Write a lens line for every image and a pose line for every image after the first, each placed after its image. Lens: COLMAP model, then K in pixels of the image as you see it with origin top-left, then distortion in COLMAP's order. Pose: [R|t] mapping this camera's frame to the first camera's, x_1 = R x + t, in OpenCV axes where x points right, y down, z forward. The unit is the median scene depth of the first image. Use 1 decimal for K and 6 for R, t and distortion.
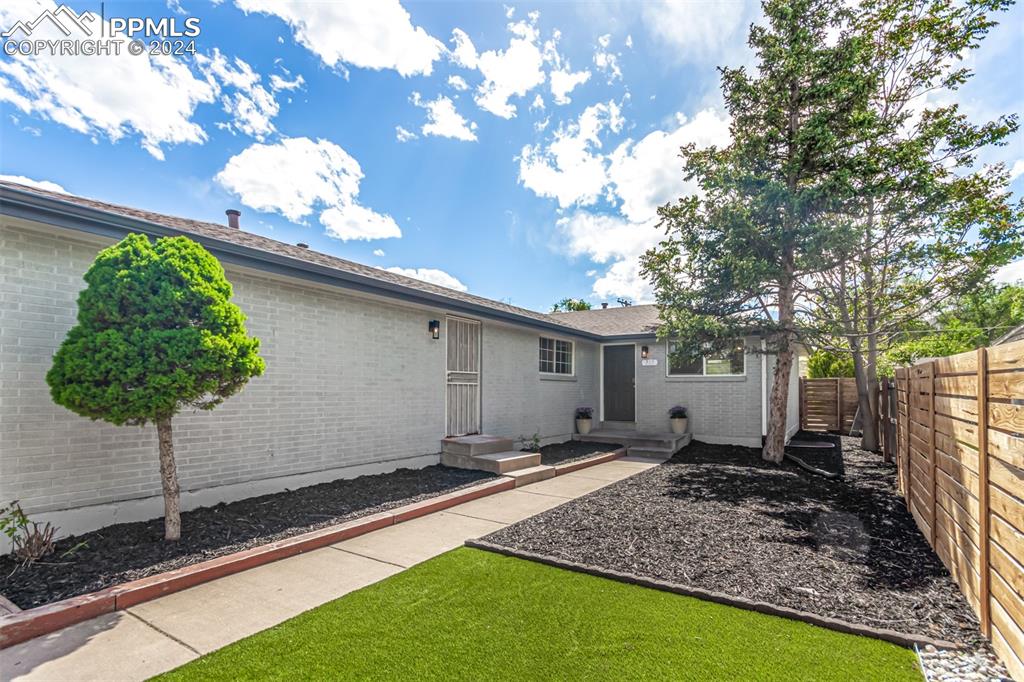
lens RADIAL K [[486.1, 0, 516.8], [0, 486.1, 367.4], [0, 0, 1]] dist [0.002625, 0.000531]
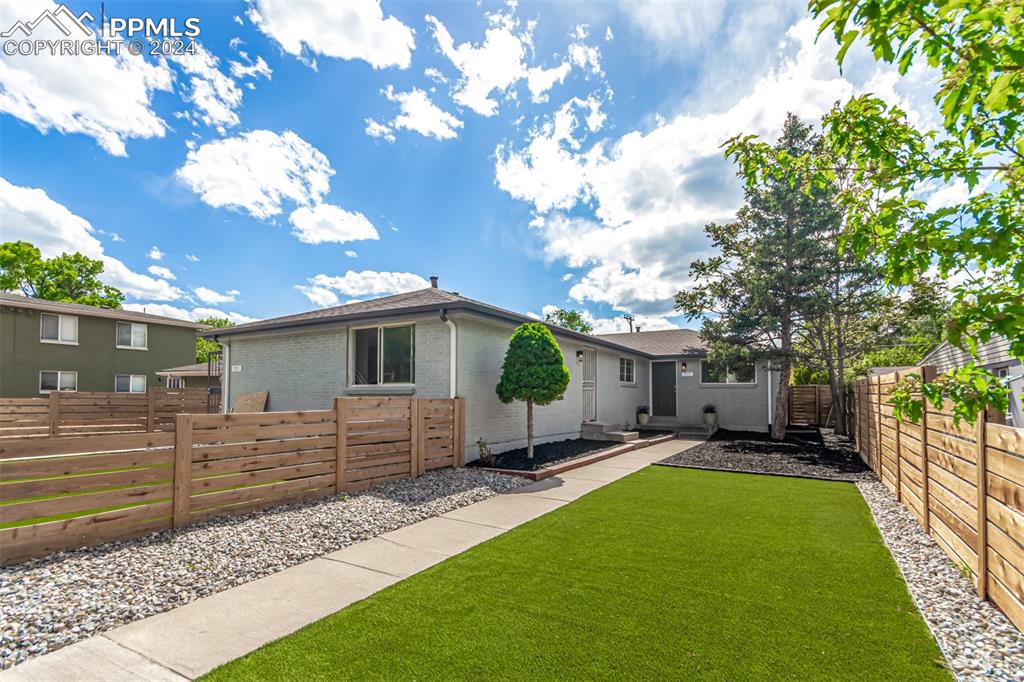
lens RADIAL K [[473.9, 0, 512.6], [0, 473.9, 366.3], [0, 0, 1]] dist [0.000007, 0.000406]
pose [[0.999745, 0.002349, 0.022458, -0.313740], [-0.002013, 0.999886, -0.014982, -0.012827], [-0.022491, 0.014933, 0.999636, -0.436650]]
